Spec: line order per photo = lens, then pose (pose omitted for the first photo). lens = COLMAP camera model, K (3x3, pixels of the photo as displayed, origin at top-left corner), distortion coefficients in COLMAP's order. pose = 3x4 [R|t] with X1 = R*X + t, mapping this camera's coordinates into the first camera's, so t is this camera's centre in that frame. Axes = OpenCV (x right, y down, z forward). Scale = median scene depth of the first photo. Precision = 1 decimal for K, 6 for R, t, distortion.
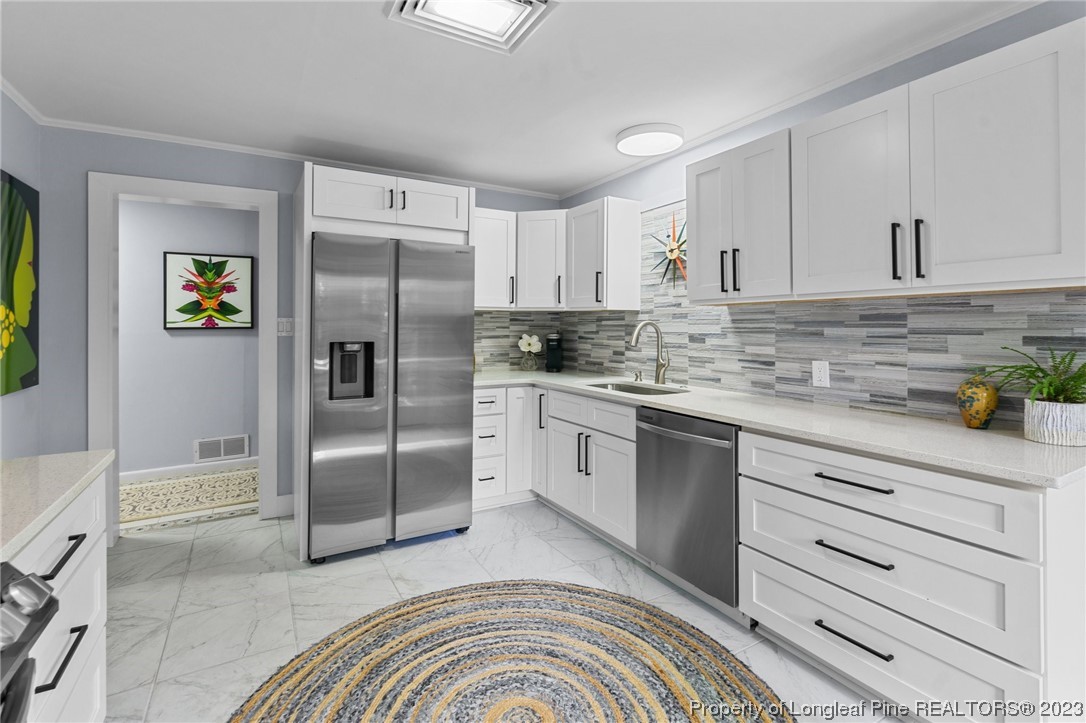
lens RADIAL K [[499.4, 0, 536.6], [0, 499.4, 323.1], [0, 0, 1]] dist [-0.002176, -0.000330]
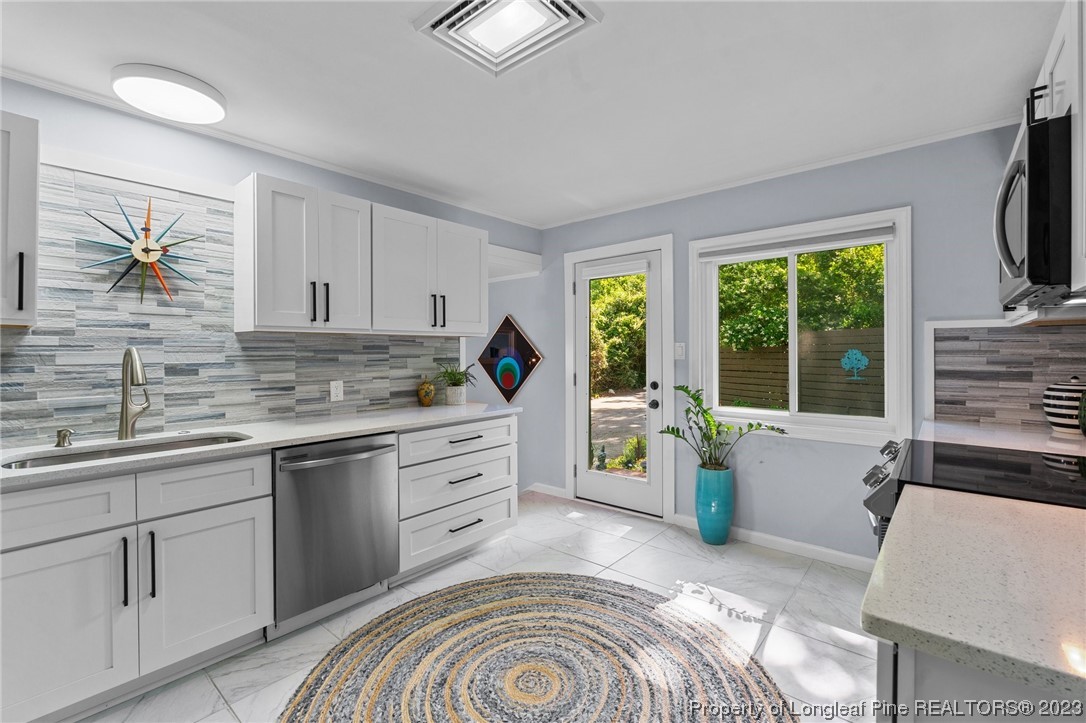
lens RADIAL K [[478.2, 0, 535.5], [0, 478.2, 357.0], [0, 0, 1]] dist [-0.001971, 0.000061]
pose [[-0.331189, -0.006932, 0.943539, -0.785377], [0.000968, 0.999970, 0.007686, 0.006261], [-0.943564, 0.003459, -0.331172, 0.966311]]
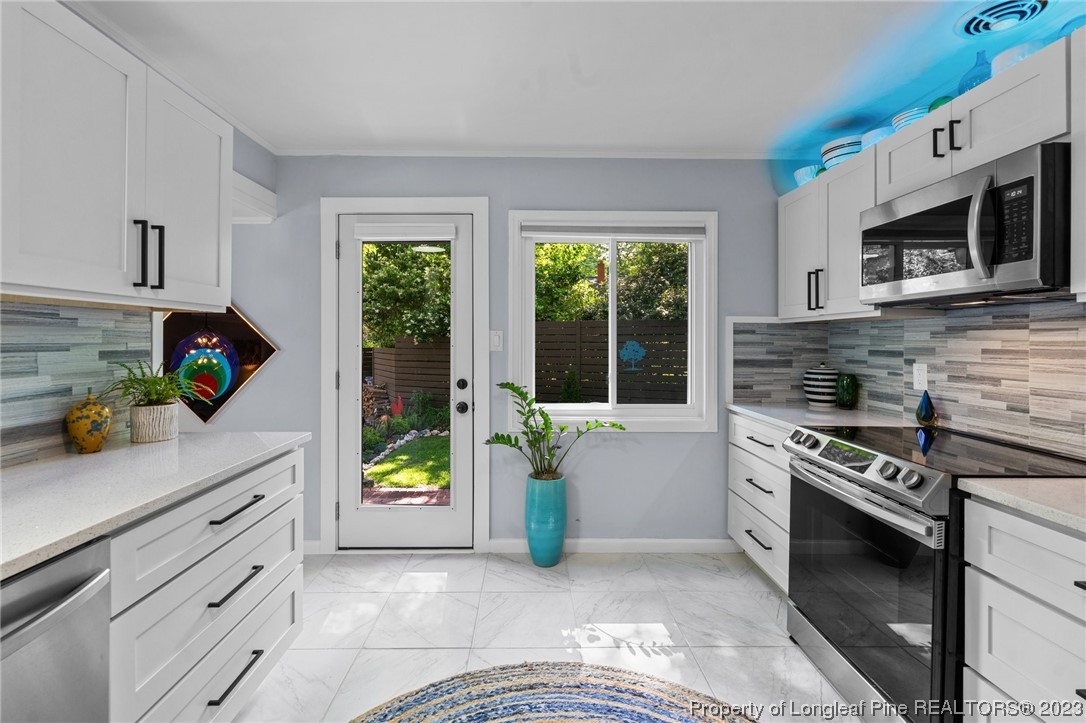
lens RADIAL K [[493.2, 0, 539.4], [0, 493.2, 343.0], [0, 0, 1]] dist [-0.002383, 0.000010]
pose [[-0.875224, -0.002532, 0.483712, -0.221486], [-0.003513, 0.999993, -0.001122, 0.006085], [-0.483706, -0.002682, -0.875227, 1.110816]]
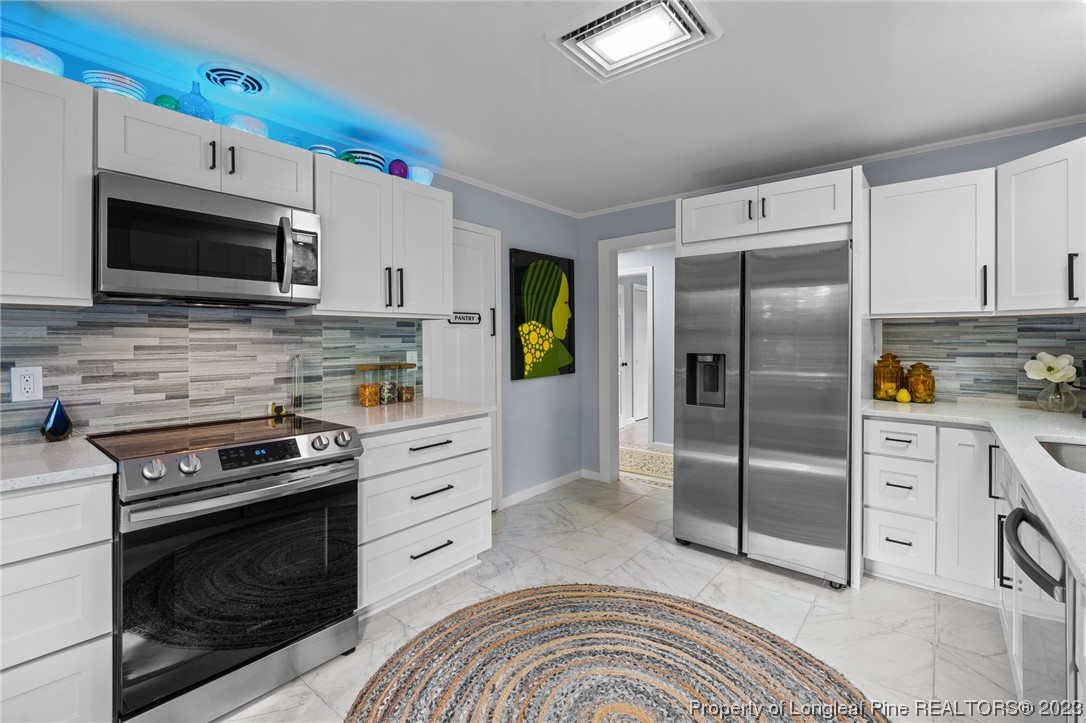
lens RADIAL K [[486.9, 0, 538.7], [0, 486.9, 335.1], [0, 0, 1]] dist [-0.001019, 0.000005]
pose [[0.345930, -0.006186, -0.938240, 0.592963], [0.004762, 0.999977, -0.004838, 0.001496], [0.938248, -0.002794, 0.345952, 0.349669]]
